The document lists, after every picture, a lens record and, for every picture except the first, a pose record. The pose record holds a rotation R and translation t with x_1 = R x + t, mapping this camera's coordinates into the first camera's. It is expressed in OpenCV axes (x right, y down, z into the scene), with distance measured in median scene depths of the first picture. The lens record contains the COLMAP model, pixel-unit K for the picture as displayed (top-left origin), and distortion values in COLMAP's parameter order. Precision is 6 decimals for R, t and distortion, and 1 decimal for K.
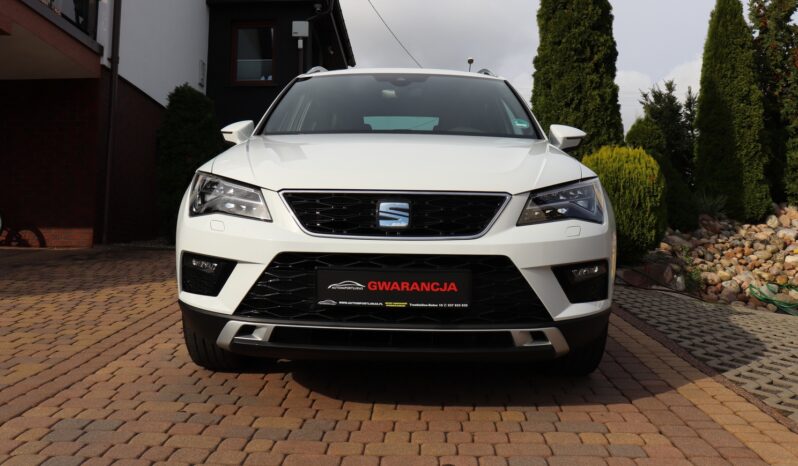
lens RADIAL K [[710.5, 0, 399.0], [0, 710.5, 233.0], [0, 0, 1]] dist [-0.159186, 0.188855]
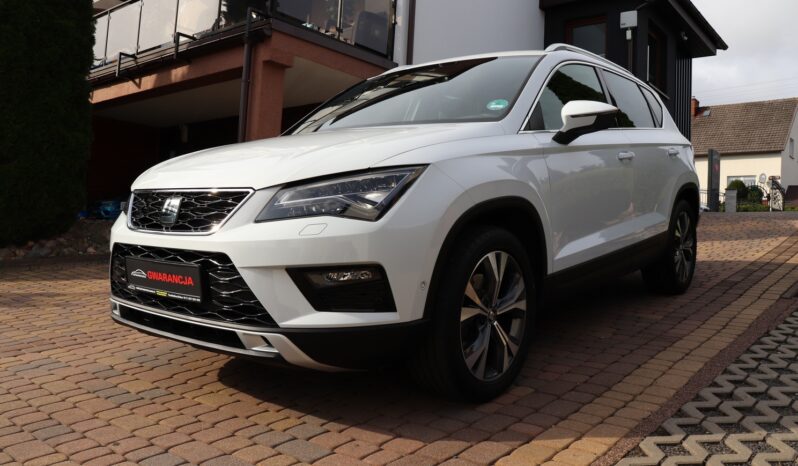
lens RADIAL K [[653.0, 0, 399.0], [0, 653.0, 233.0], [0, 0, 1]] dist [-0.171425, 0.151614]
pose [[0.786307, 0.020329, -0.617501, 0.853159], [-0.008842, 0.999726, 0.021653, -0.016016], [0.617772, -0.011566, 0.786272, 0.437492]]
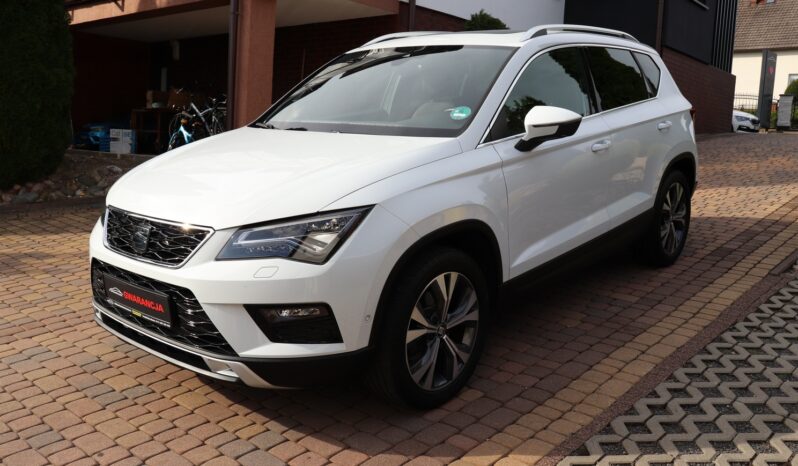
lens RADIAL K [[710.5, 0, 399.0], [0, 710.5, 233.0], [0, 0, 1]] dist [-0.159186, 0.188855]
pose [[0.767200, 0.113762, -0.631239, 1.021701], [-0.010152, 0.986176, 0.165390, -0.223299], [0.641328, -0.120479, 0.757749, 0.393872]]
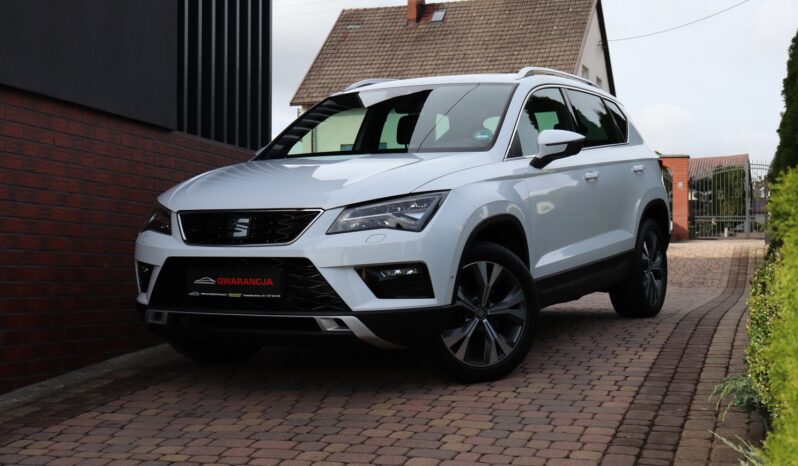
lens RADIAL K [[1147.0, 0, 399.0], [0, 1147.0, 233.0], [0, 0, 1]] dist [0.013144, -0.011577]
pose [[0.884636, -0.020594, -0.465828, 1.224898], [0.009066, 0.999595, -0.026974, 0.043448], [0.466195, 0.019639, 0.884464, -0.733854]]
